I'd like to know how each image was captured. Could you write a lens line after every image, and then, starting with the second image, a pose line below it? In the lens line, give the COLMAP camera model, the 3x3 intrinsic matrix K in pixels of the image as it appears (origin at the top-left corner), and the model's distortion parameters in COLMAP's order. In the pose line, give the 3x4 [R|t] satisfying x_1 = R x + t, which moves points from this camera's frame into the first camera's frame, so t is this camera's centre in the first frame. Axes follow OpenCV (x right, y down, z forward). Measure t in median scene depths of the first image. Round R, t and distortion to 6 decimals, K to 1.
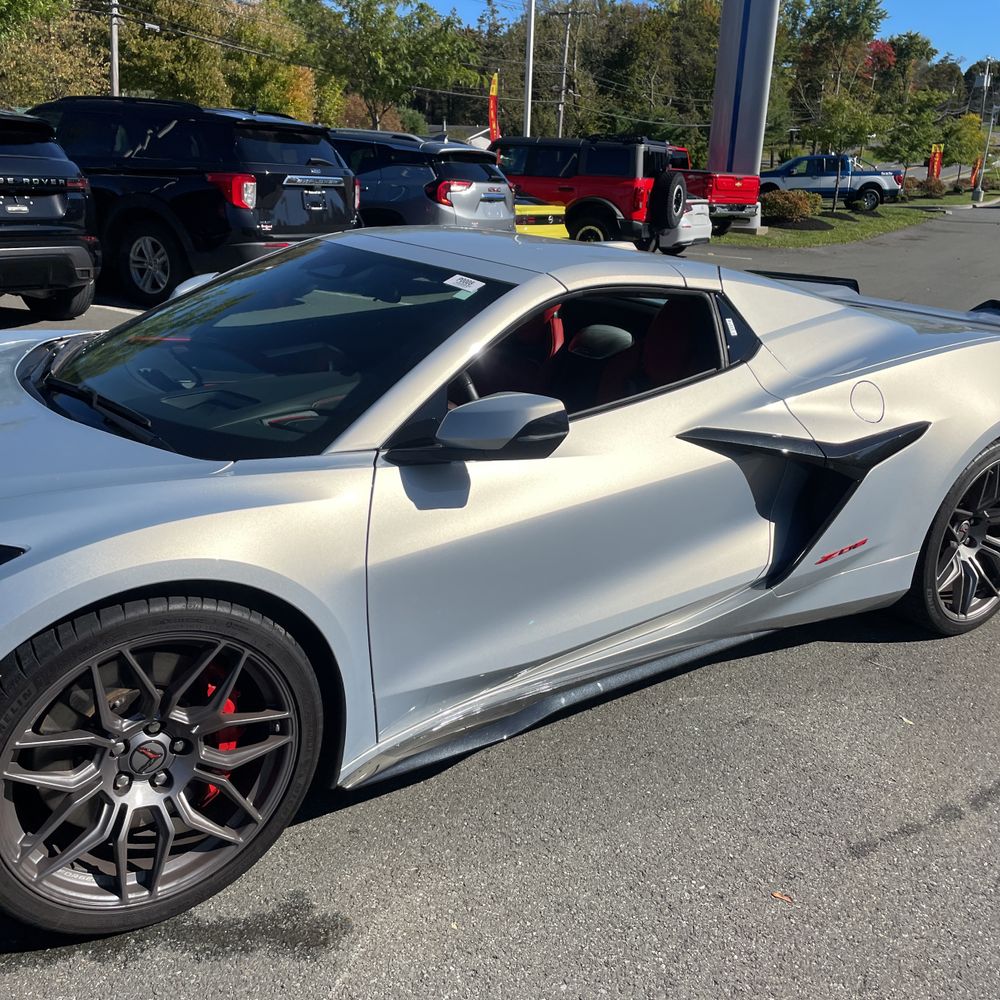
lens RADIAL K [[996.8, 0, 499.2], [0, 996.8, 488.5], [0, 0, 1]] dist [0.098481, -0.131494]
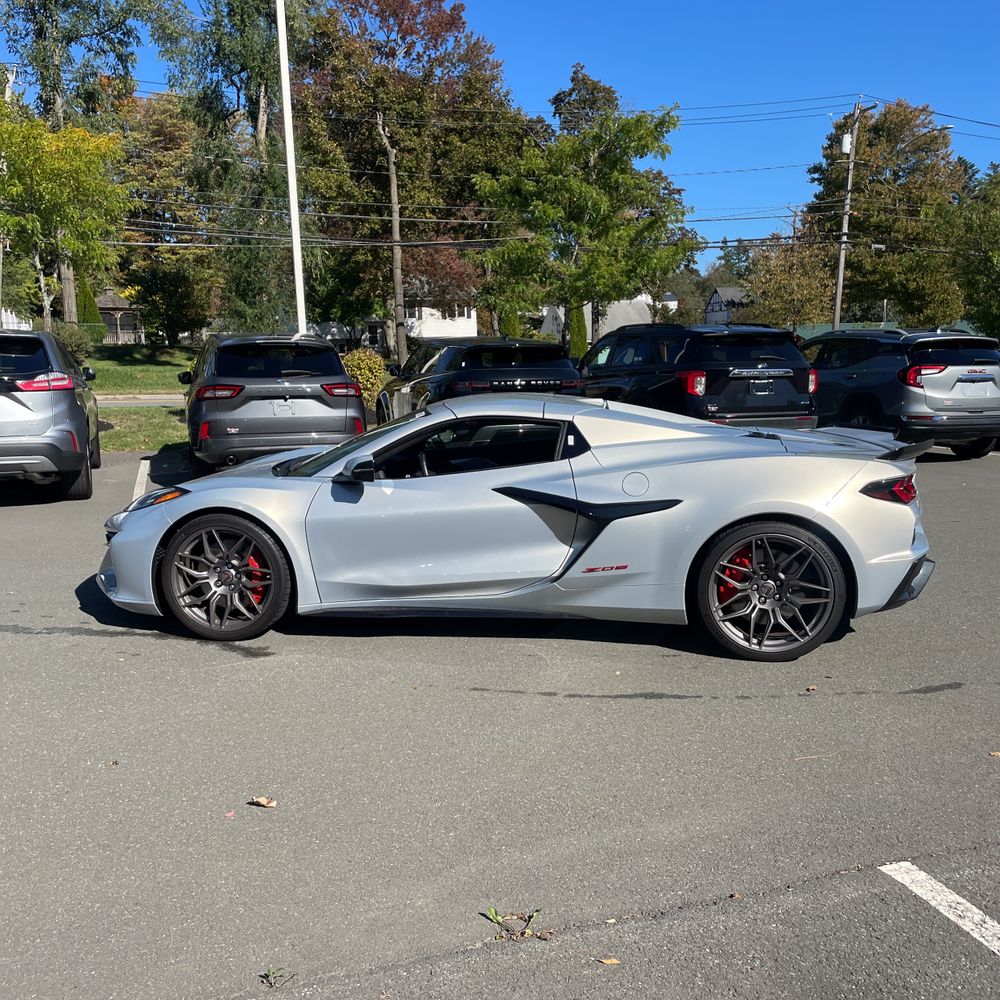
lens RADIAL K [[996.8, 0, 499.2], [0, 996.8, 488.5], [0, 0, 1]] dist [0.098481, -0.131494]
pose [[0.745135, 0.031376, -0.666175, 1.339357], [-0.157398, 0.978948, -0.129947, 0.178041], [0.648074, 0.201682, 0.734387, -0.383200]]
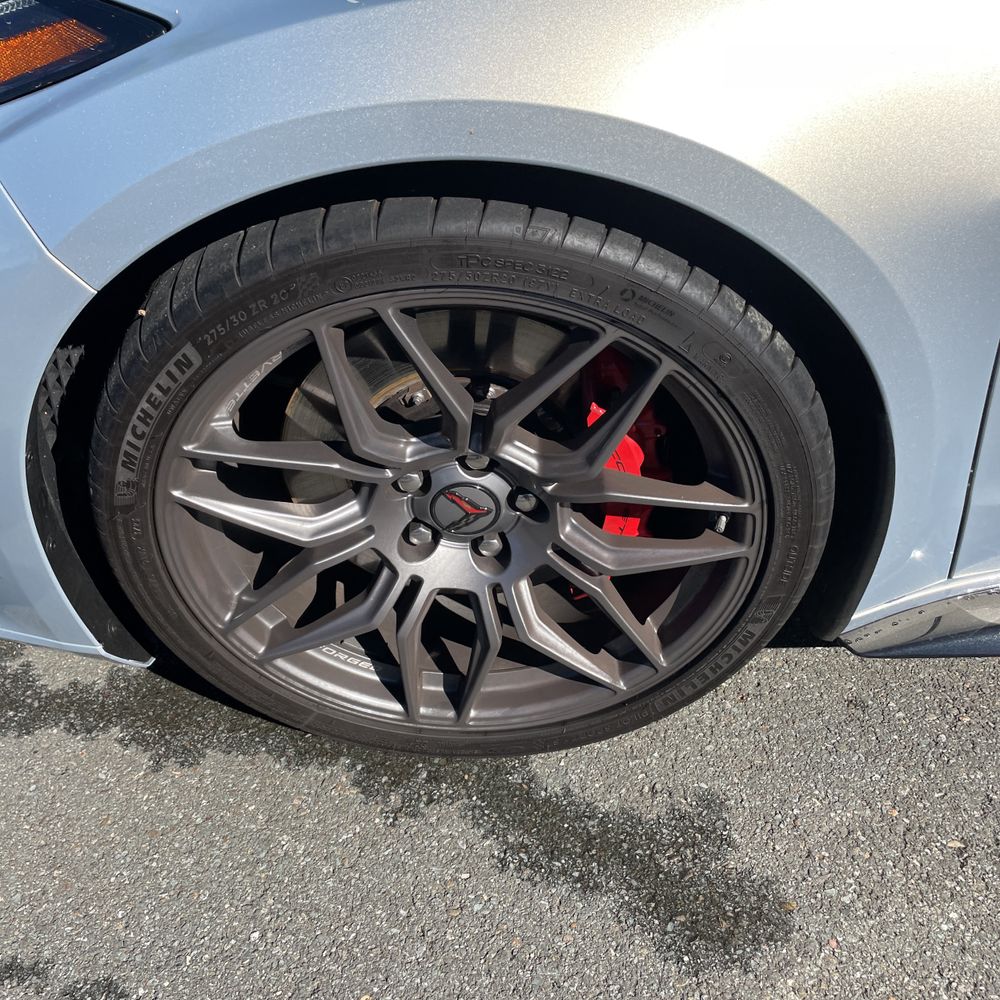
lens RADIAL K [[1015.3, 0, 497.0], [0, 1015.3, 488.9], [0, 0, 1]] dist [0.079164, -0.125612]
pose [[0.818677, 0.311039, -0.482724, -0.059206], [-0.087450, 0.898334, 0.430522, 0.022687], [0.567557, -0.310244, 0.762645, 0.410822]]
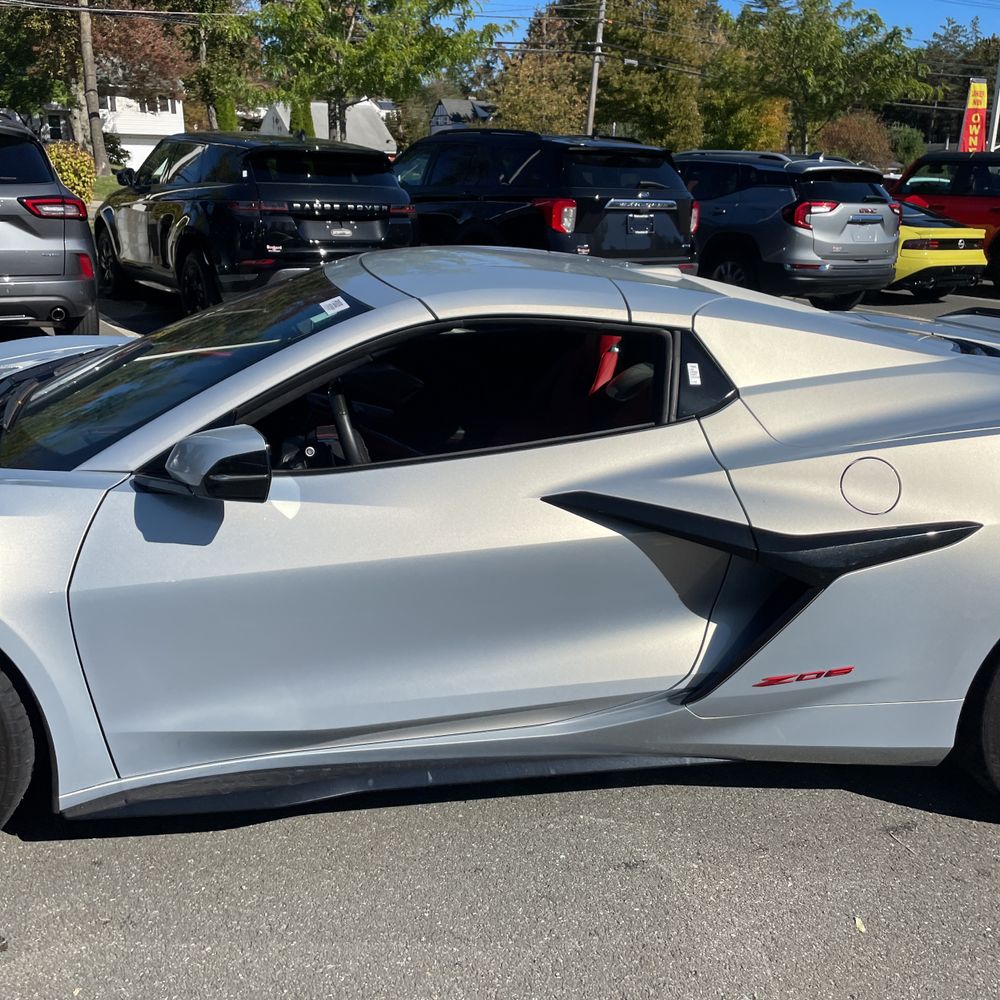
lens RADIAL K [[1003.4, 0, 492.1], [0, 1003.4, 485.8], [0, 0, 1]] dist [0.087679, -0.107716]
pose [[0.895351, 0.113683, -0.430607, 0.448505], [-0.125522, 0.992090, 0.000922, -0.052278], [0.427306, 0.053225, 0.902539, 0.204466]]
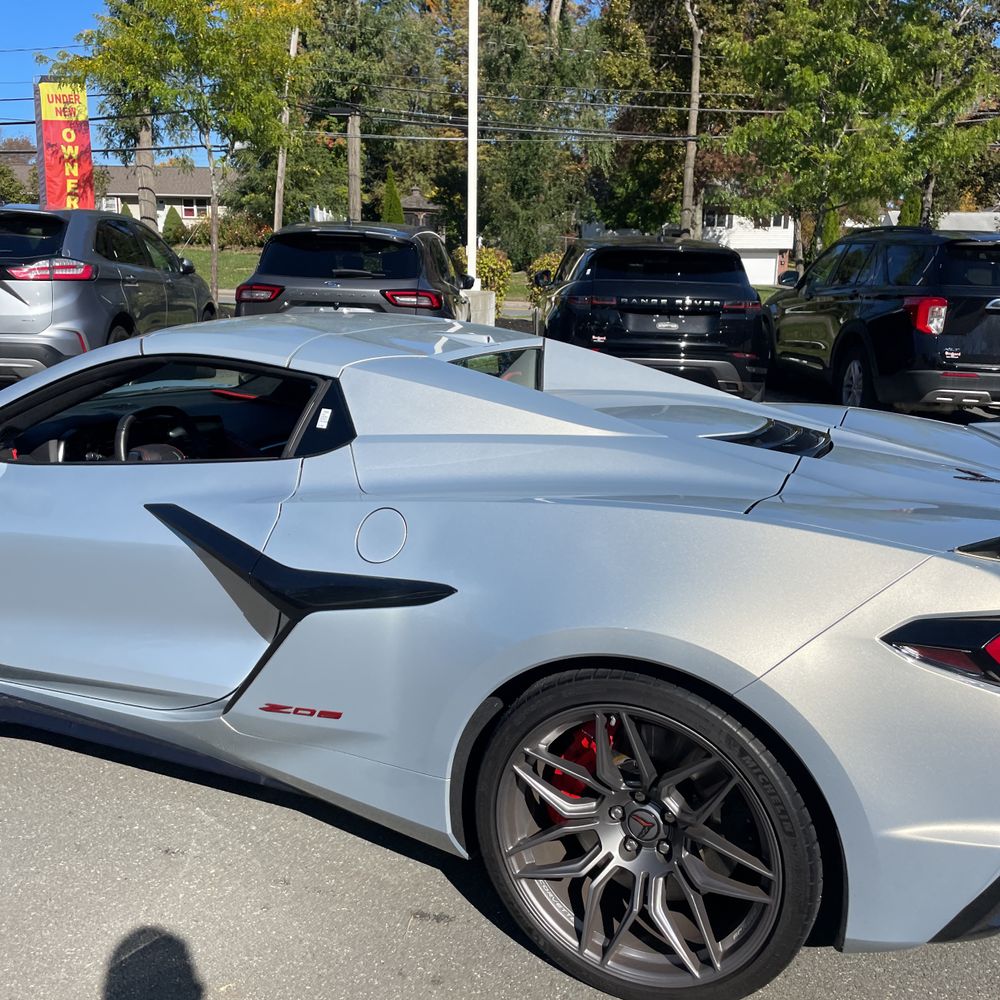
lens RADIAL K [[1015.3, 0, 497.0], [0, 1015.3, 488.9], [0, 0, 1]] dist [0.079164, -0.125612]
pose [[0.502805, 0.154719, -0.850440, 1.073493], [-0.270262, 0.962665, 0.015349, -0.157139], [0.821064, 0.222124, 0.525847, 0.677314]]
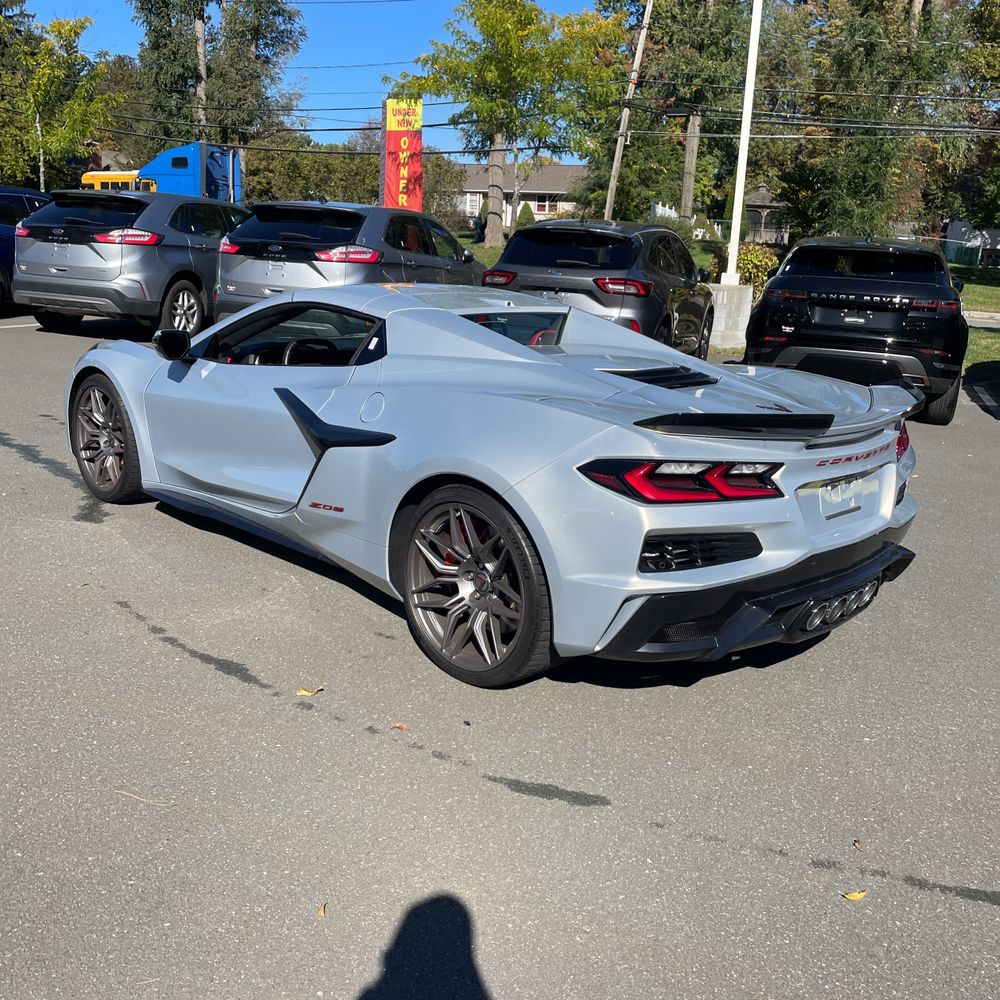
lens RADIAL K [[1015.3, 0, 497.0], [0, 1015.3, 488.9], [0, 0, 1]] dist [0.079164, -0.125612]
pose [[0.190496, 0.193971, -0.962334, 1.699769], [-0.345847, 0.930697, 0.119133, -0.202148], [0.918750, 0.310126, 0.244378, 0.878621]]
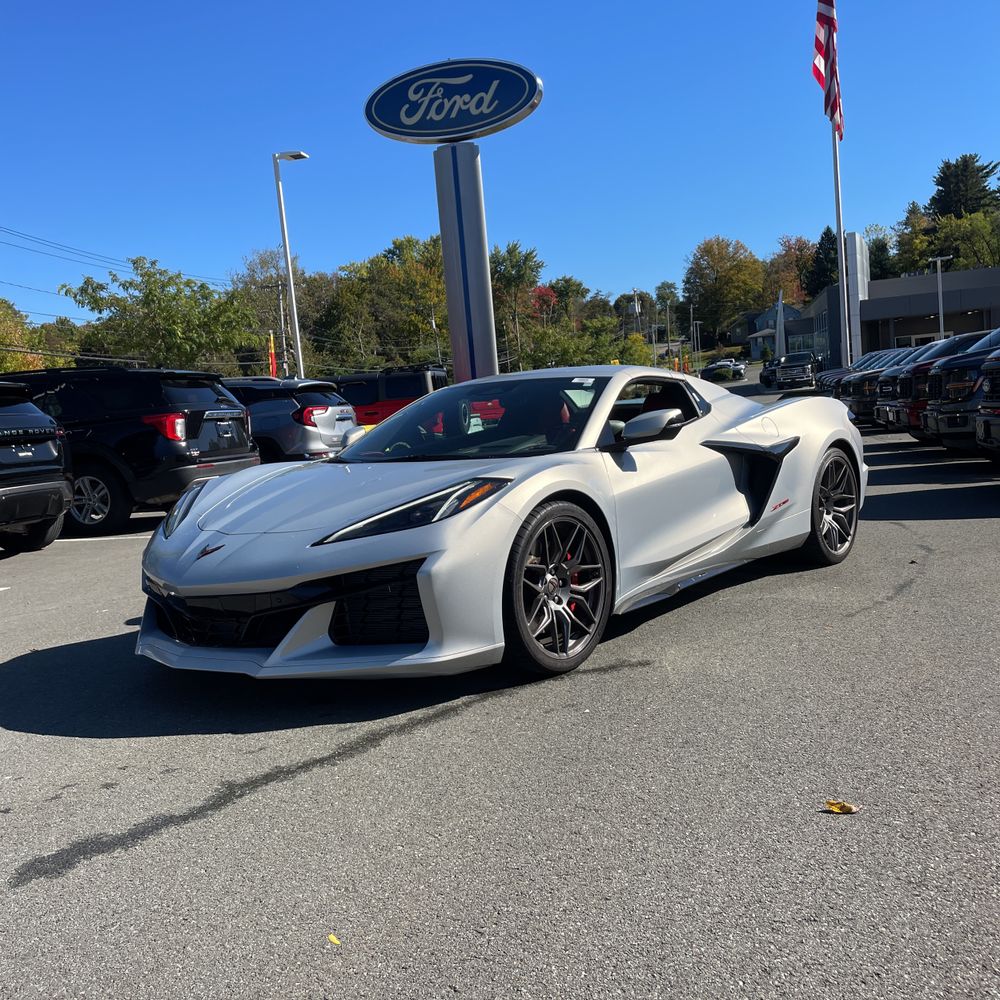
lens RADIAL K [[1003.4, 0, 492.1], [0, 1003.4, 485.8], [0, 0, 1]] dist [0.087679, -0.107716]
pose [[0.955095, -0.143523, 0.259221, -0.641739], [0.200631, 0.957040, -0.209336, 0.312996], [-0.218040, 0.251943, 0.942859, -0.639607]]
